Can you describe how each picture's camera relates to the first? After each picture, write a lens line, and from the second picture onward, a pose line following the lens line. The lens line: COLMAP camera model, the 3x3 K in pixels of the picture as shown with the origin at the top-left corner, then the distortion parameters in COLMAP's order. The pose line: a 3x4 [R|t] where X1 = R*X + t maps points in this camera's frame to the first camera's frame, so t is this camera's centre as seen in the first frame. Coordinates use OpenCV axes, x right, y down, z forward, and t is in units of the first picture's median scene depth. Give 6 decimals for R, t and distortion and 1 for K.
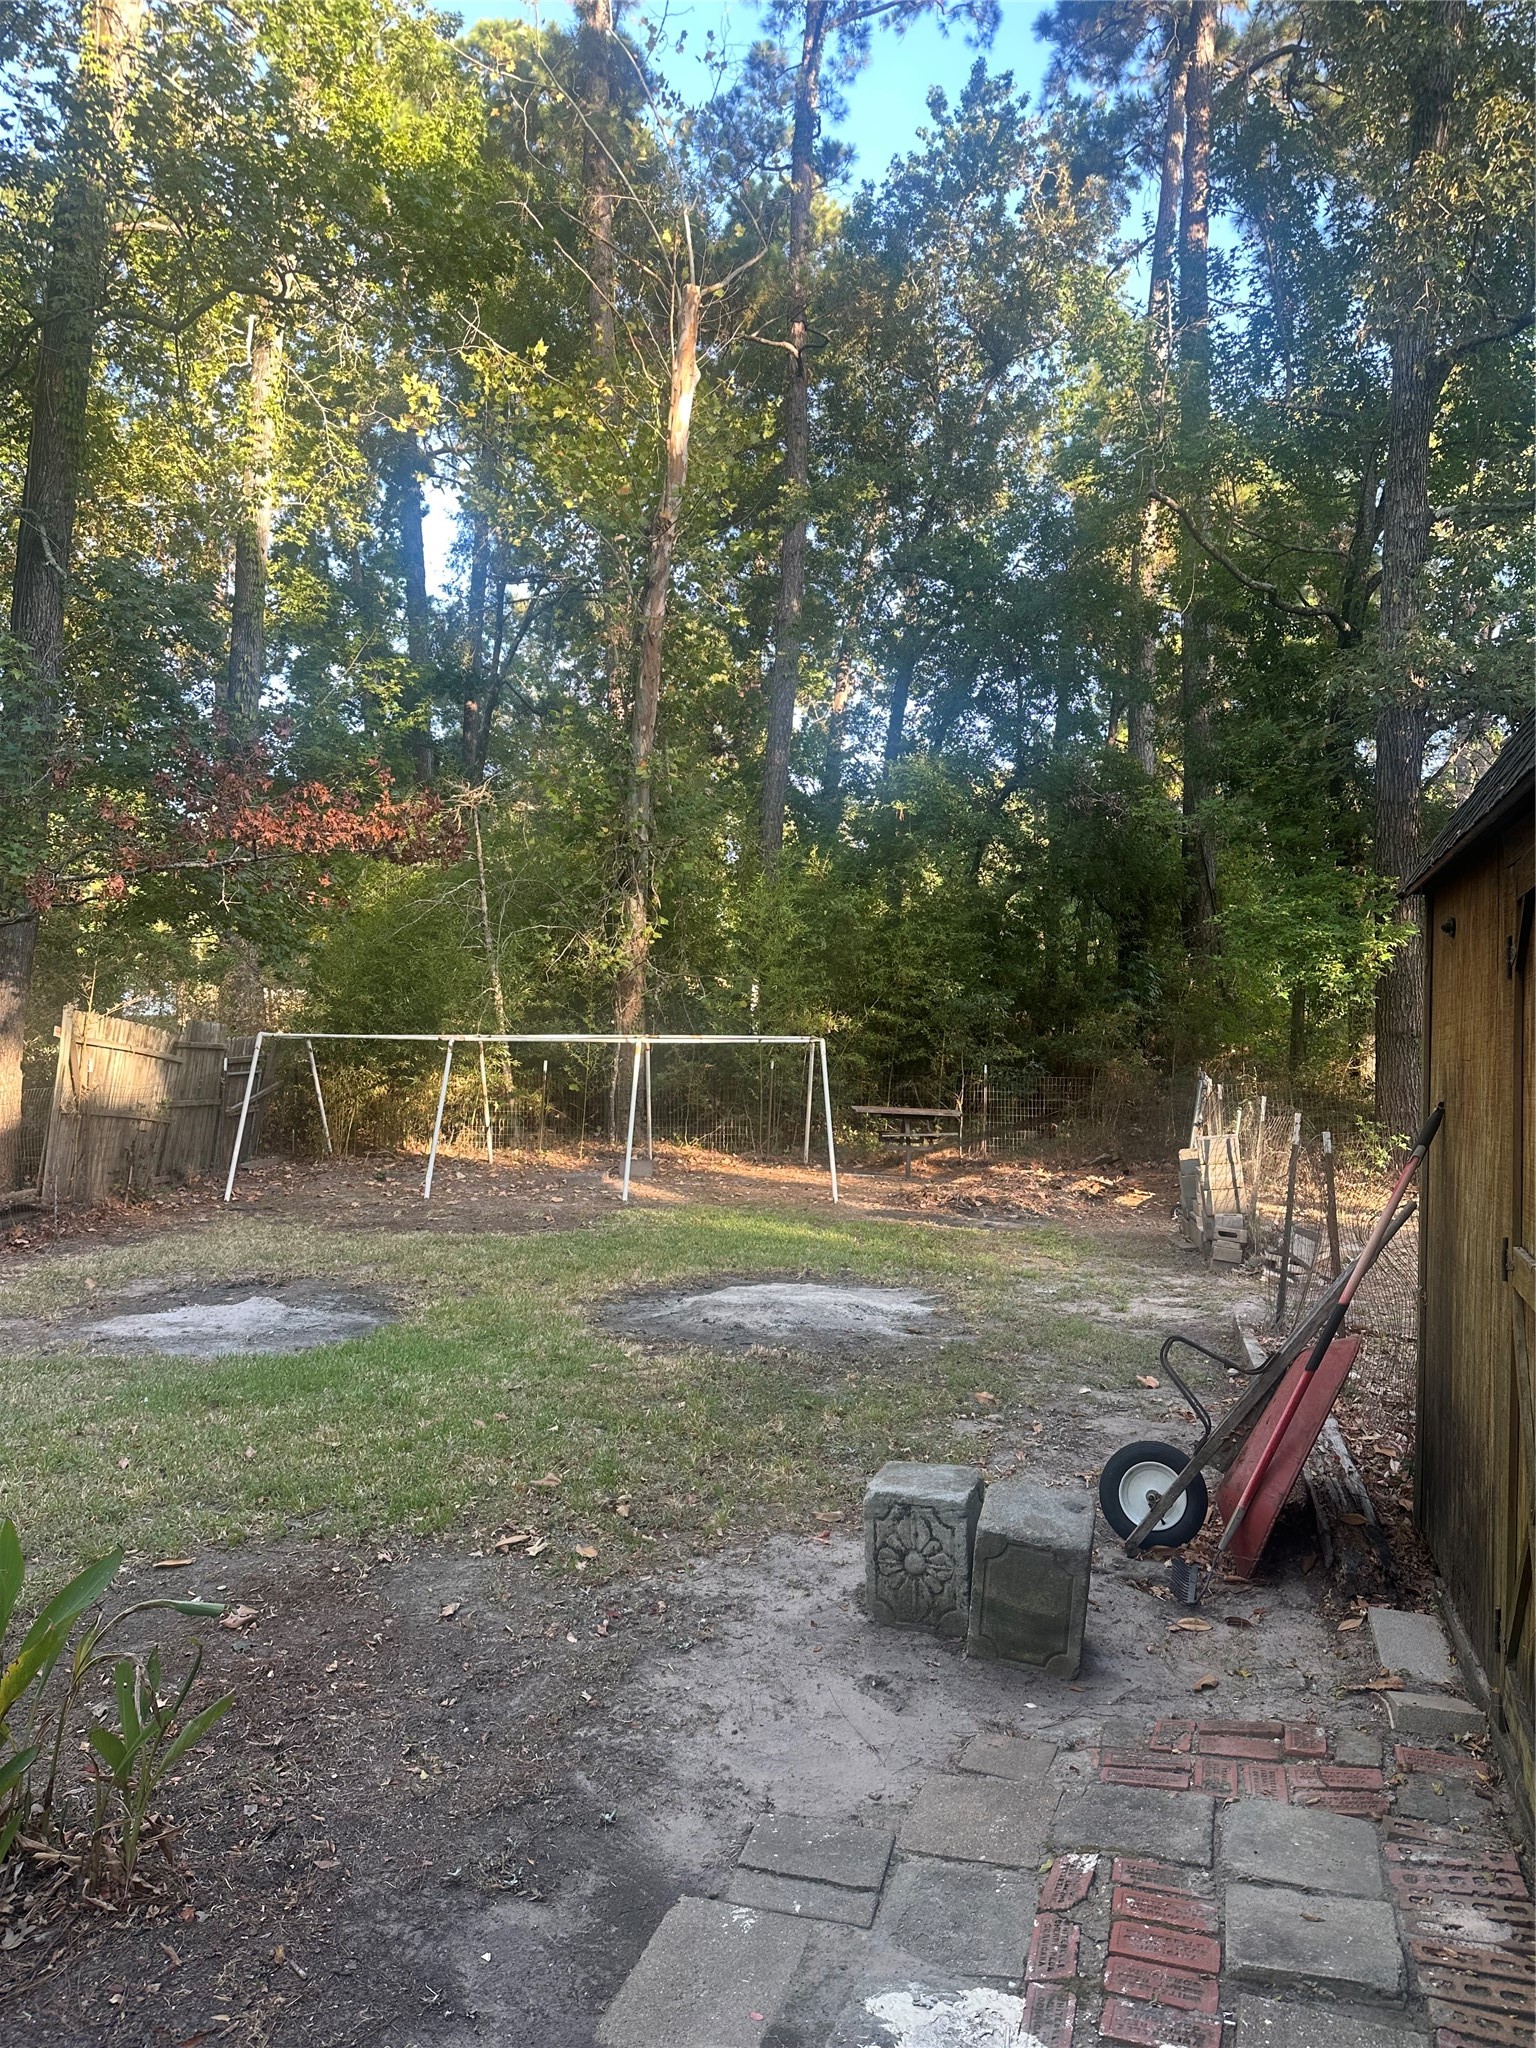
lens RADIAL K [[1474.4, 0, 765.8], [0, 1474.4, 1026.4], [0, 0, 1]] dist [-0.015250, -0.006243]
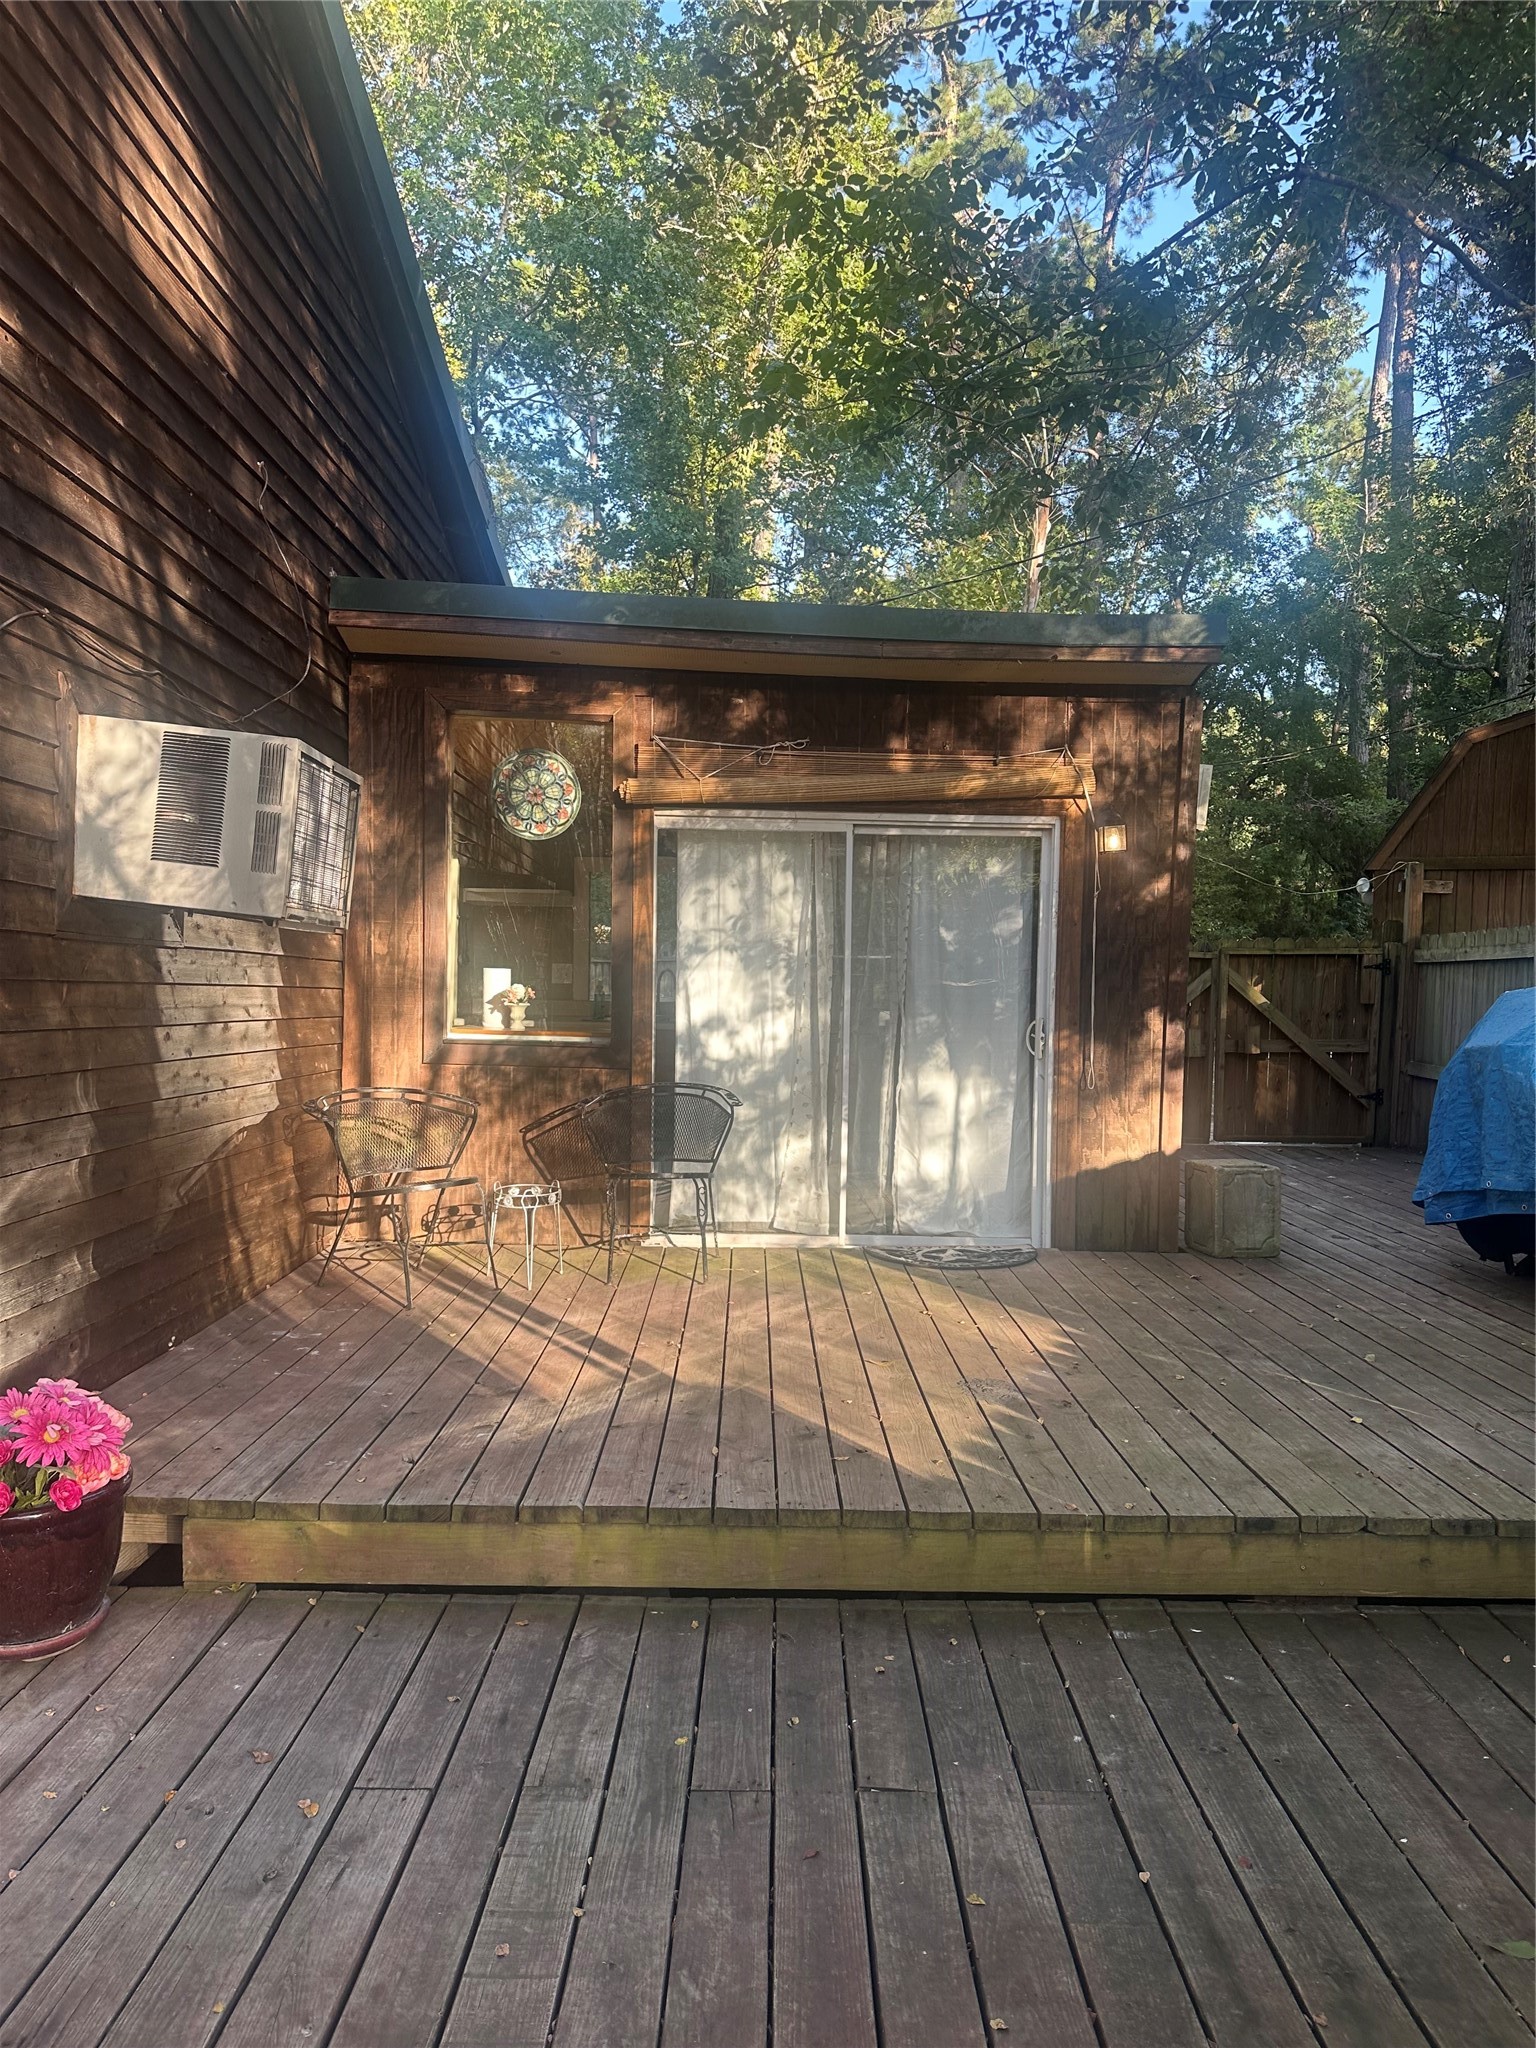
lens RADIAL K [[1474.4, 0, 771.0], [0, 1474.4, 1019.6], [0, 0, 1]] dist [-0.015250, -0.006243]
pose [[0.988802, 0.007921, -0.149026, -0.077701], [-0.000443, 0.998742, 0.050144, -0.003074], [0.149236, -0.049517, 0.987561, -0.452945]]
